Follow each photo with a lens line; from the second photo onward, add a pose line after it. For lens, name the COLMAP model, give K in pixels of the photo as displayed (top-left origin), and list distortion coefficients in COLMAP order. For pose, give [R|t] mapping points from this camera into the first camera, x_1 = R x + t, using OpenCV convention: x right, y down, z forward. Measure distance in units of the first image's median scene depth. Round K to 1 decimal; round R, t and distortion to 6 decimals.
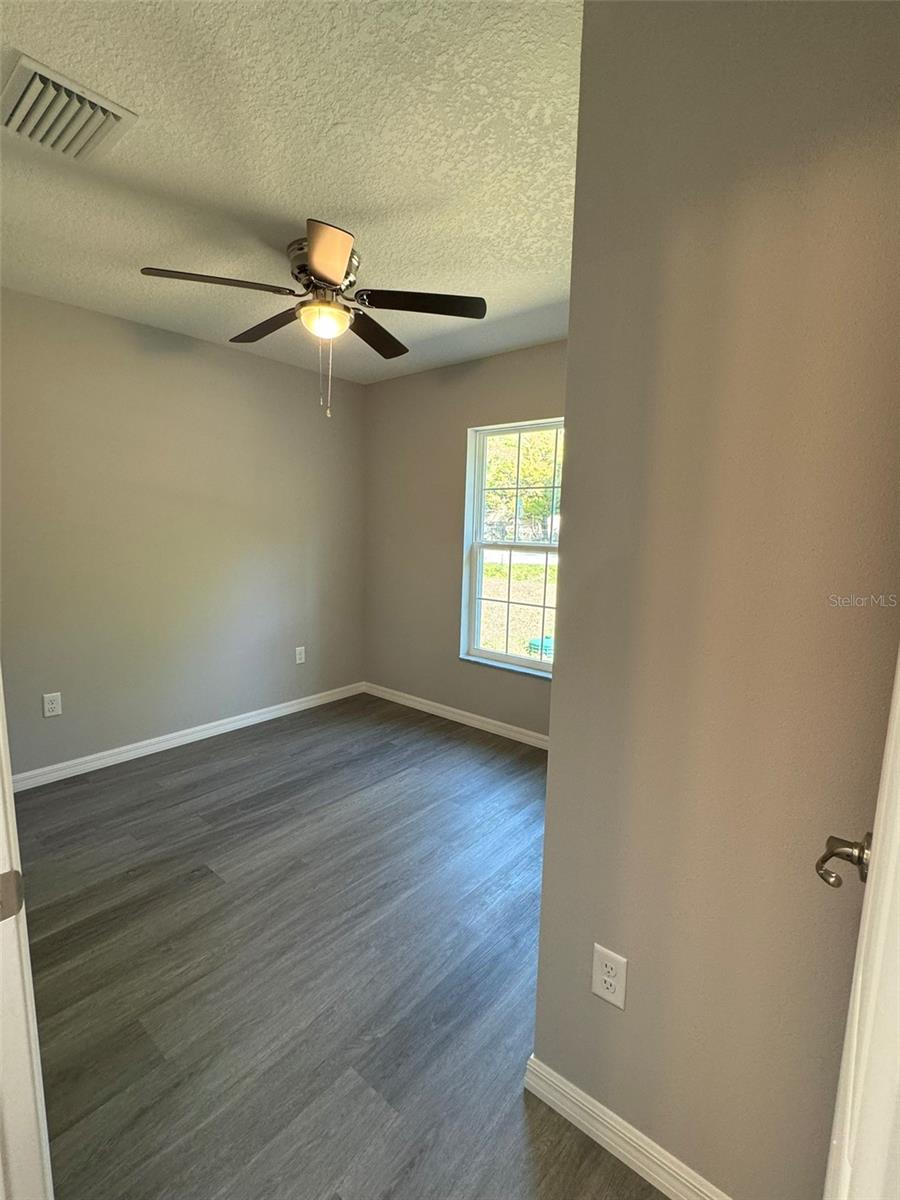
lens RADIAL K [[544.6, 0, 448.7], [0, 544.6, 604.7], [0, 0, 1]] dist [-0.002167, 0.000080]
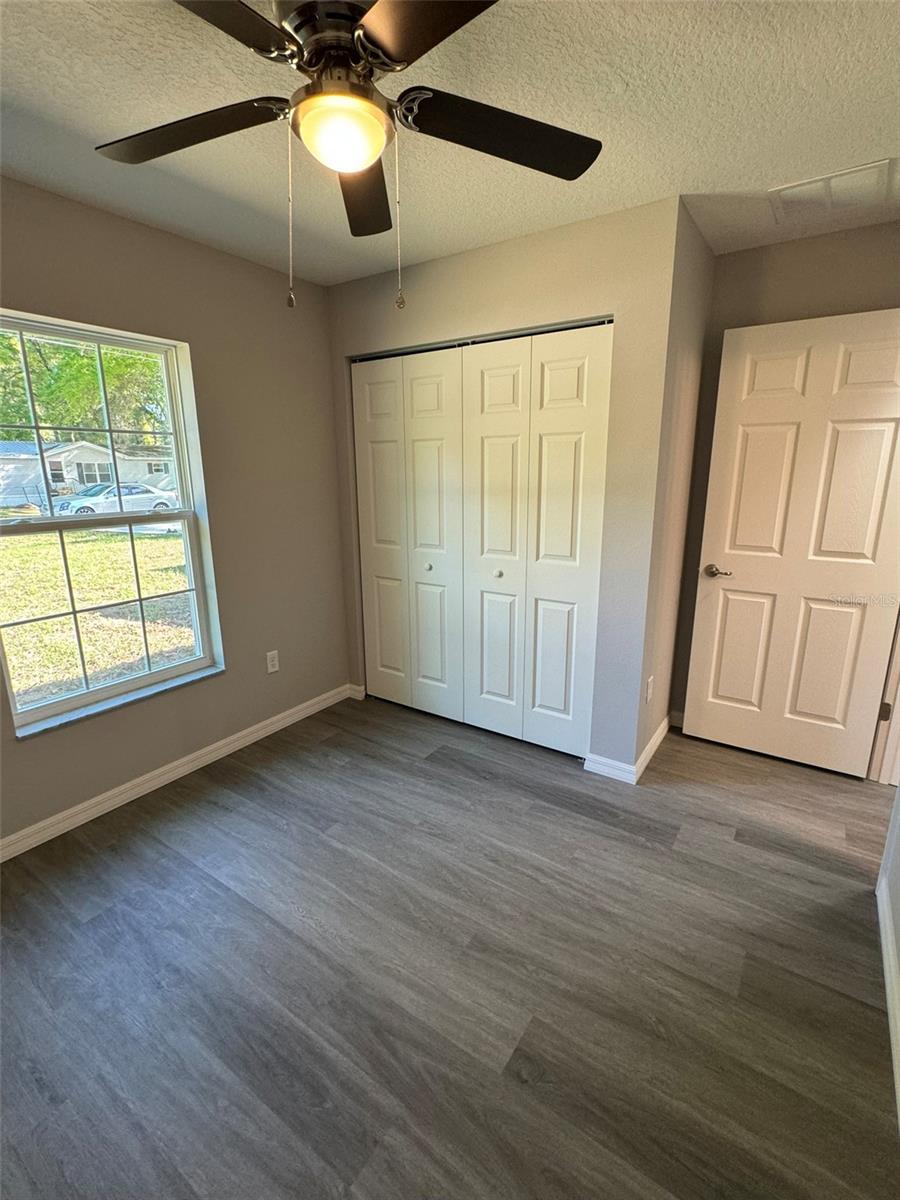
lens RADIAL K [[552.9, 0, 450.0], [0, 552.9, 600.0], [0, 0, 1]] dist [0.002284, 0.000404]
pose [[-0.106655, -0.245415, 0.963533, -0.951001], [0.150324, 0.953941, 0.259612, -0.205977], [-0.982867, 0.172531, -0.064850, 1.052663]]
